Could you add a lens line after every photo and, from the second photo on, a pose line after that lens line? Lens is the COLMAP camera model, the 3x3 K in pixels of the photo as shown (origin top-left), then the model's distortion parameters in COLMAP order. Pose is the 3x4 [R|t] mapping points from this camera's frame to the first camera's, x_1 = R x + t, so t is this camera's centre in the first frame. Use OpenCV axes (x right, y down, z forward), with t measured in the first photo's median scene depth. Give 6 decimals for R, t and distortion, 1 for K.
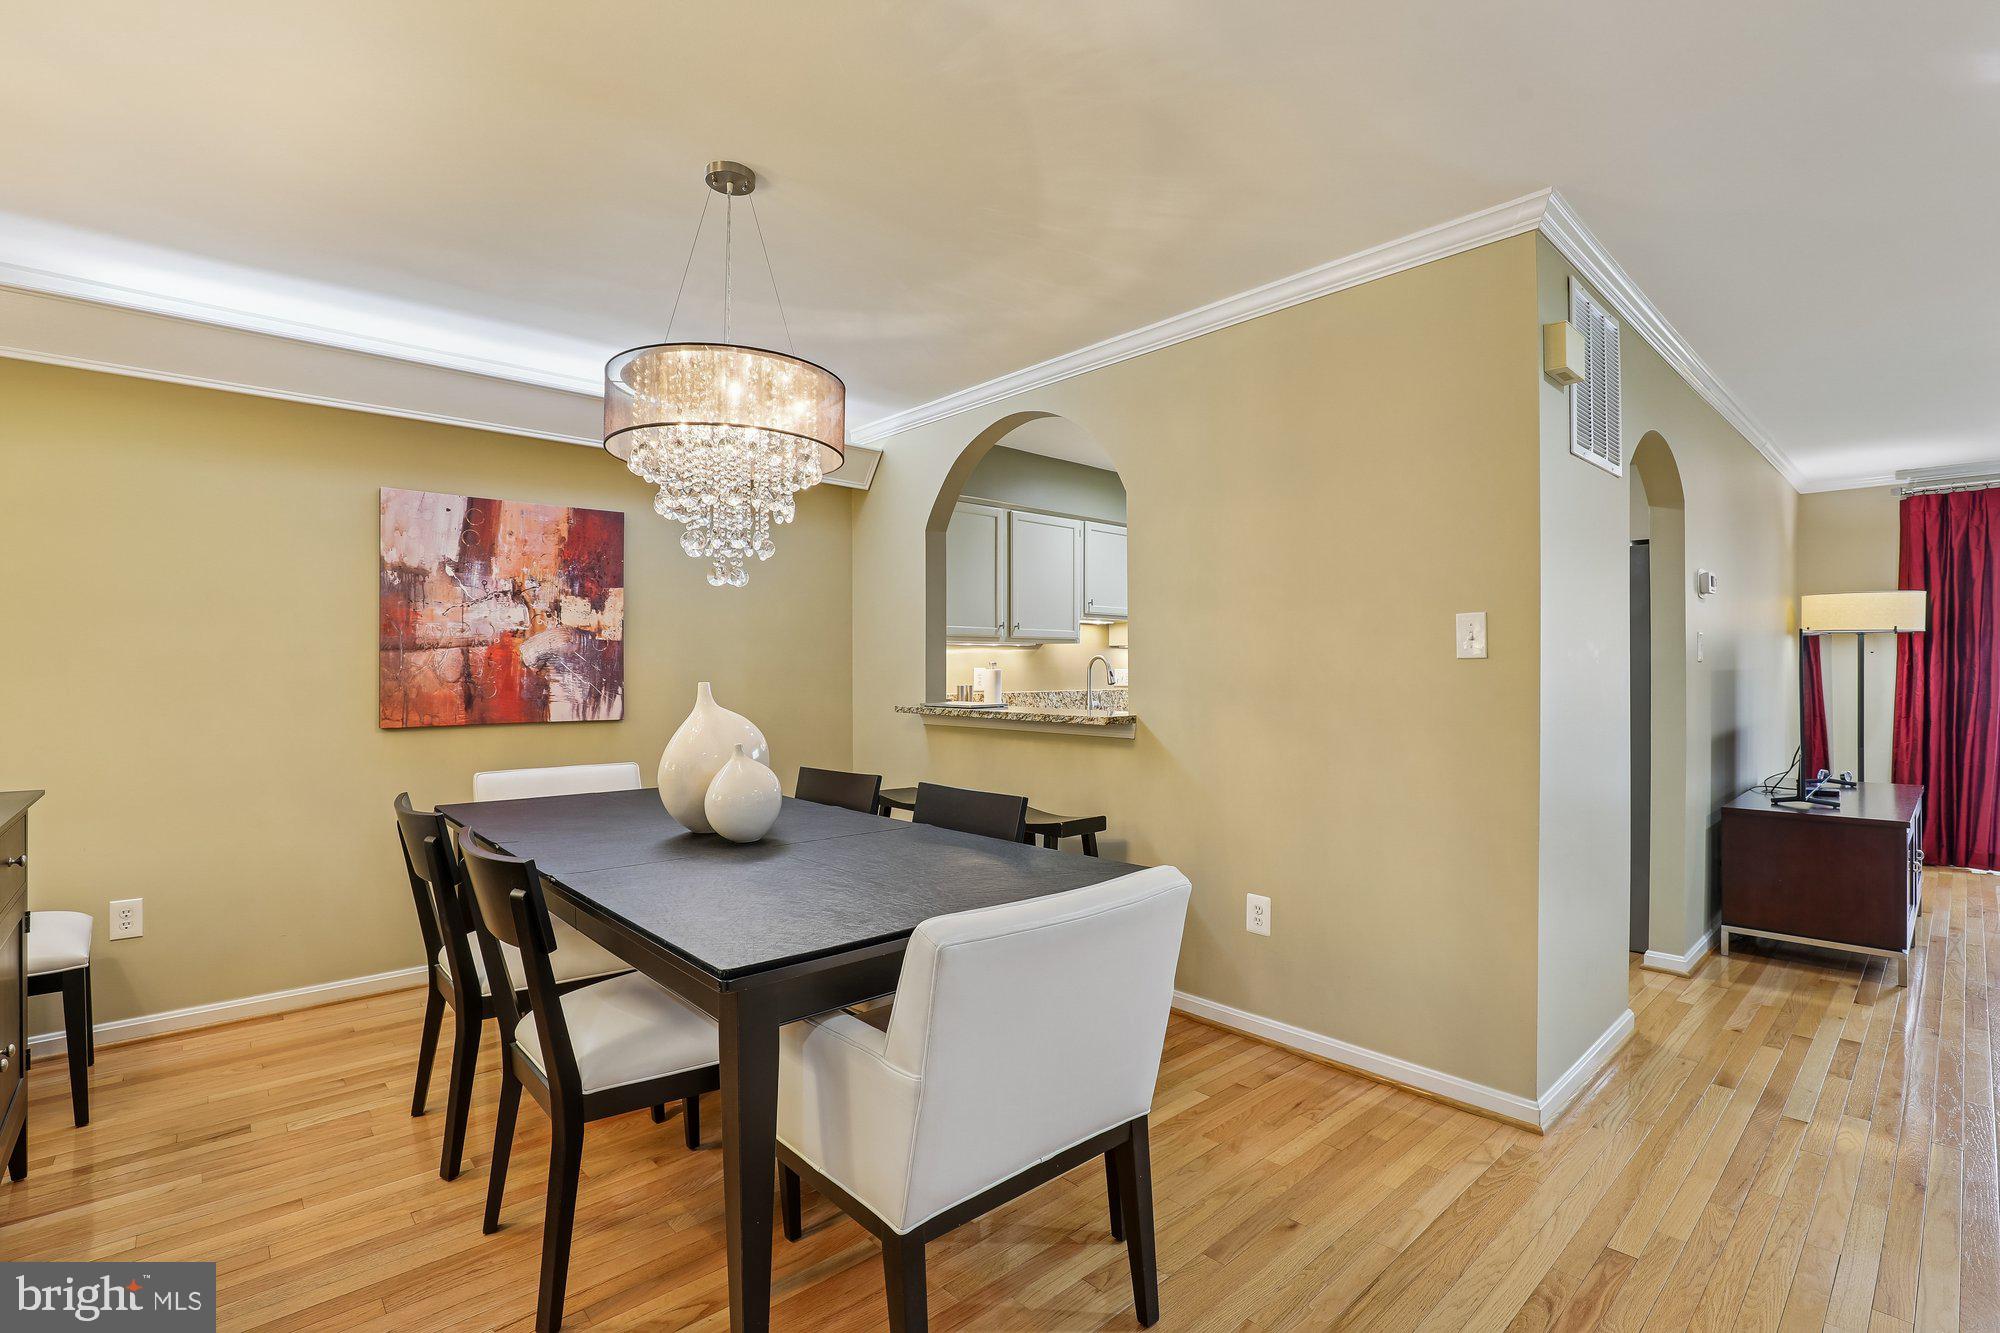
lens RADIAL K [[916.2, 0, 1000.4], [0, 916.2, 675.0], [0, 0, 1]] dist [-0.039288, 0.008764]
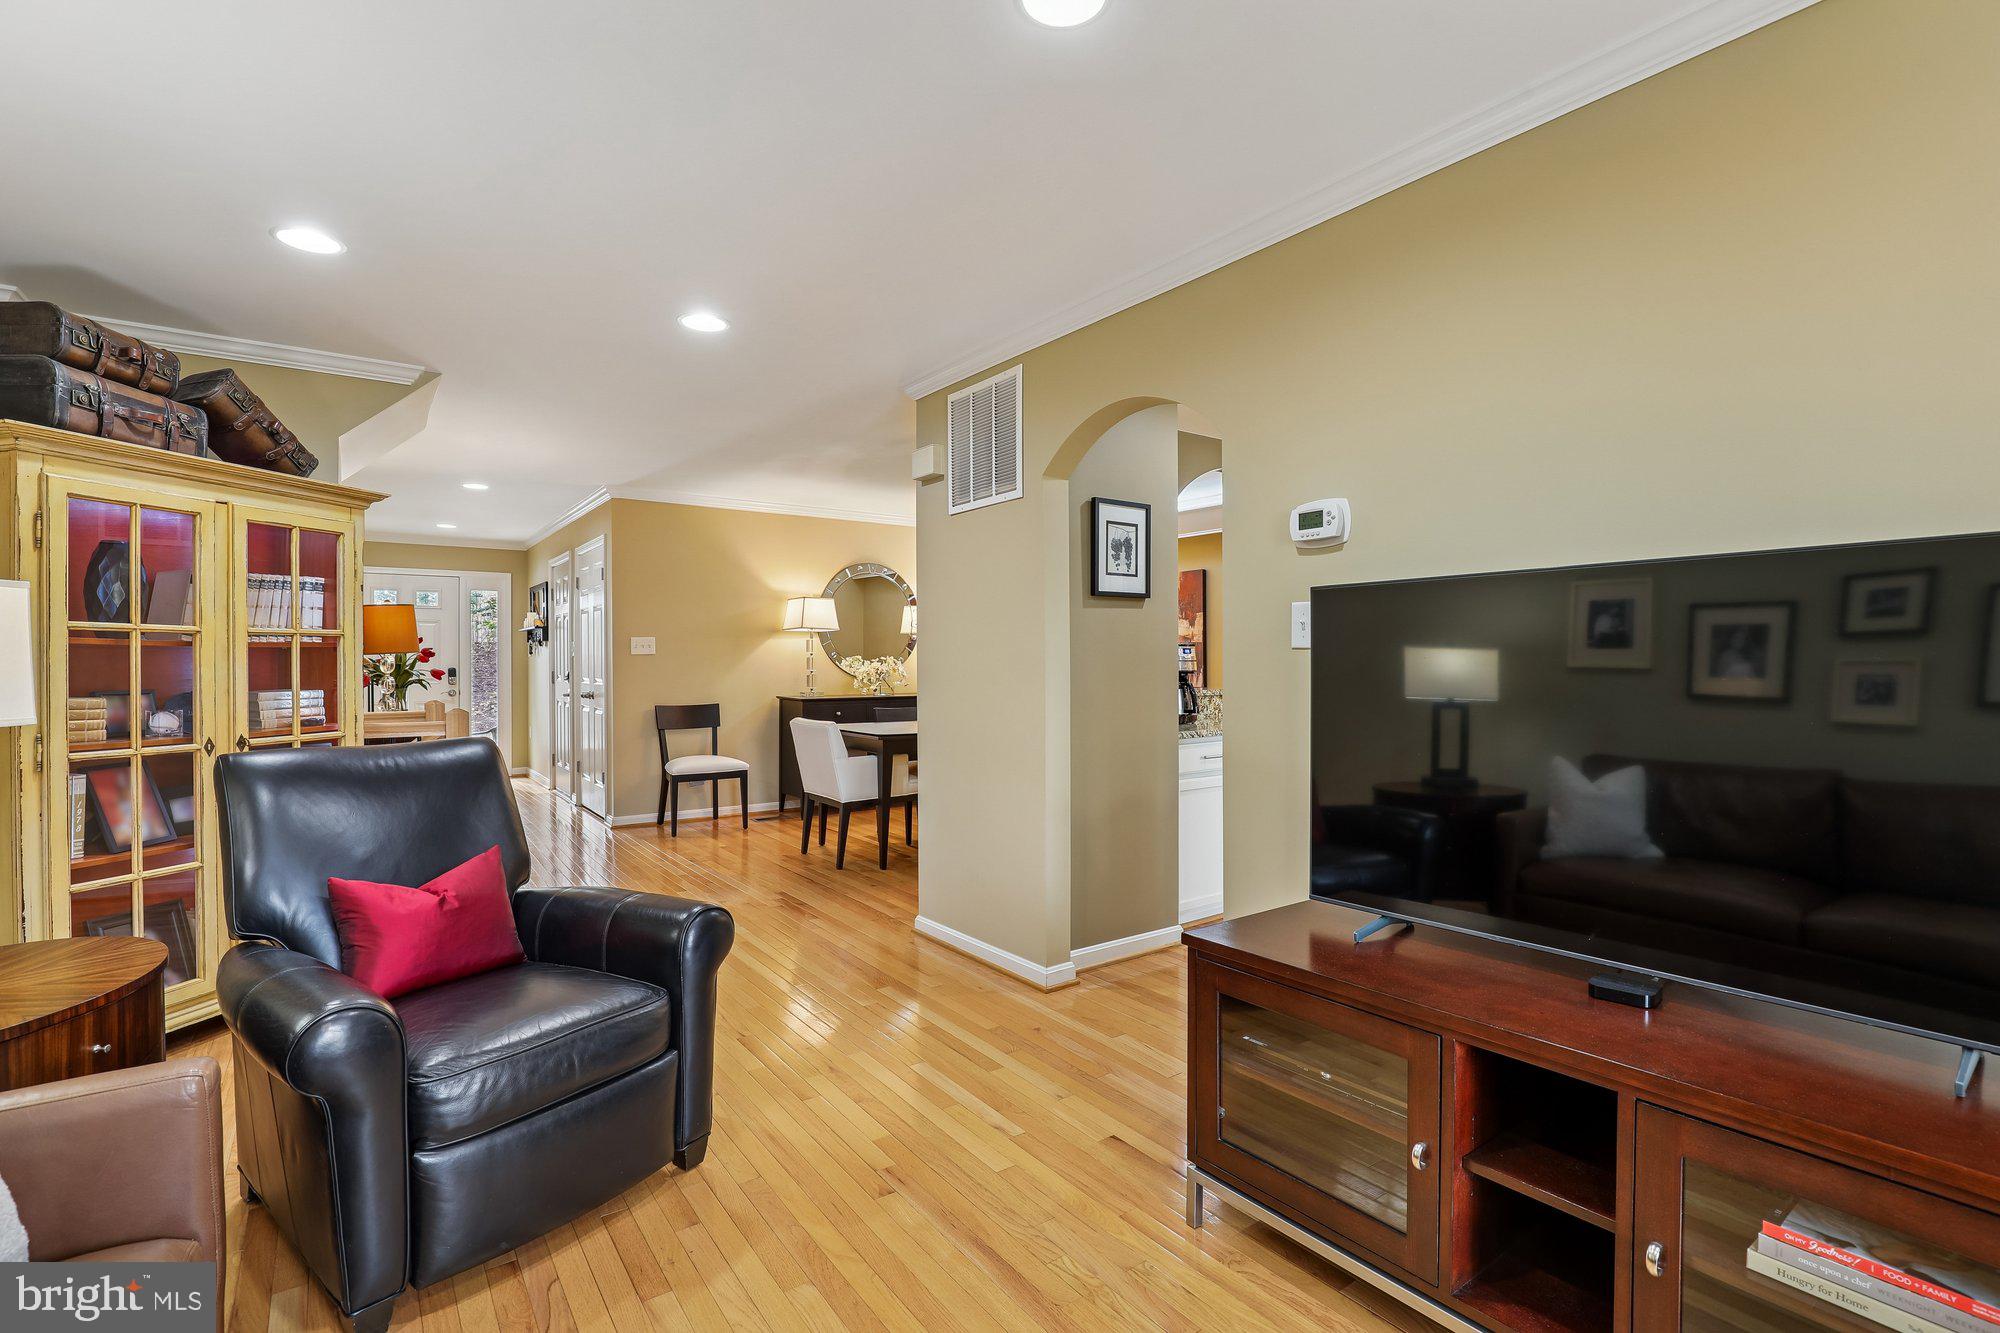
lens RADIAL K [[916.2, 0, 1000.4], [0, 916.2, 675.0], [0, 0, 1]] dist [-0.039288, 0.008764]
pose [[-0.117950, 0.016013, -0.992890, 1.490323], [-0.005673, 0.999843, 0.016799, -0.002211], [0.993003, 0.007614, -0.117840, 0.884027]]
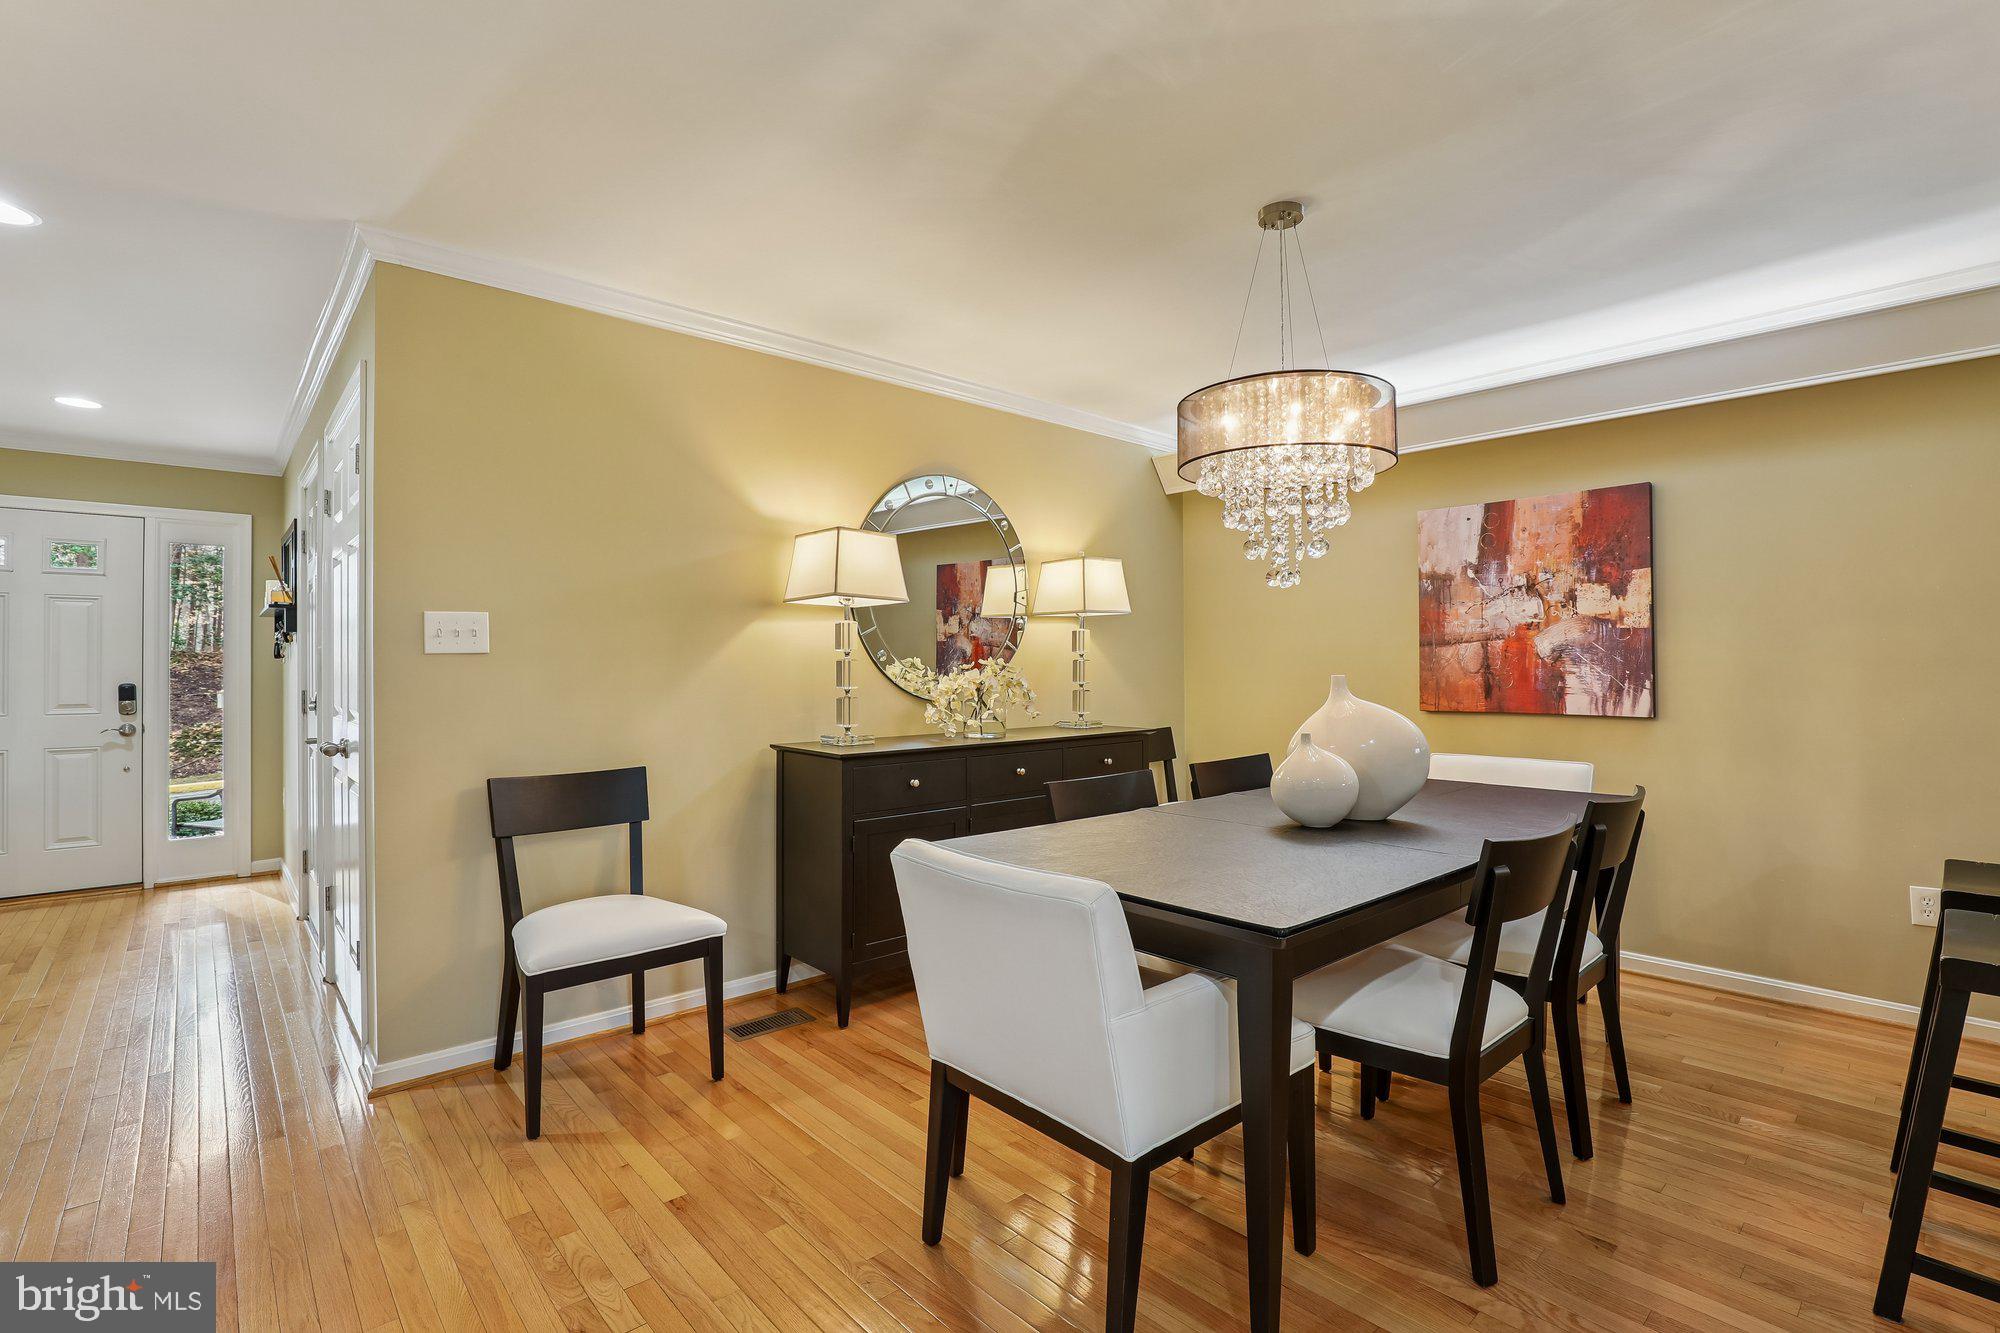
lens RADIAL K [[916.2, 0, 1000.4], [0, 916.2, 675.0], [0, 0, 1]] dist [-0.039288, 0.008764]
pose [[-0.013095, 0.008636, -0.999877, 0.497286], [-0.001954, 0.999961, 0.008662, 0.001835], [0.999912, 0.002068, -0.013077, 0.413566]]
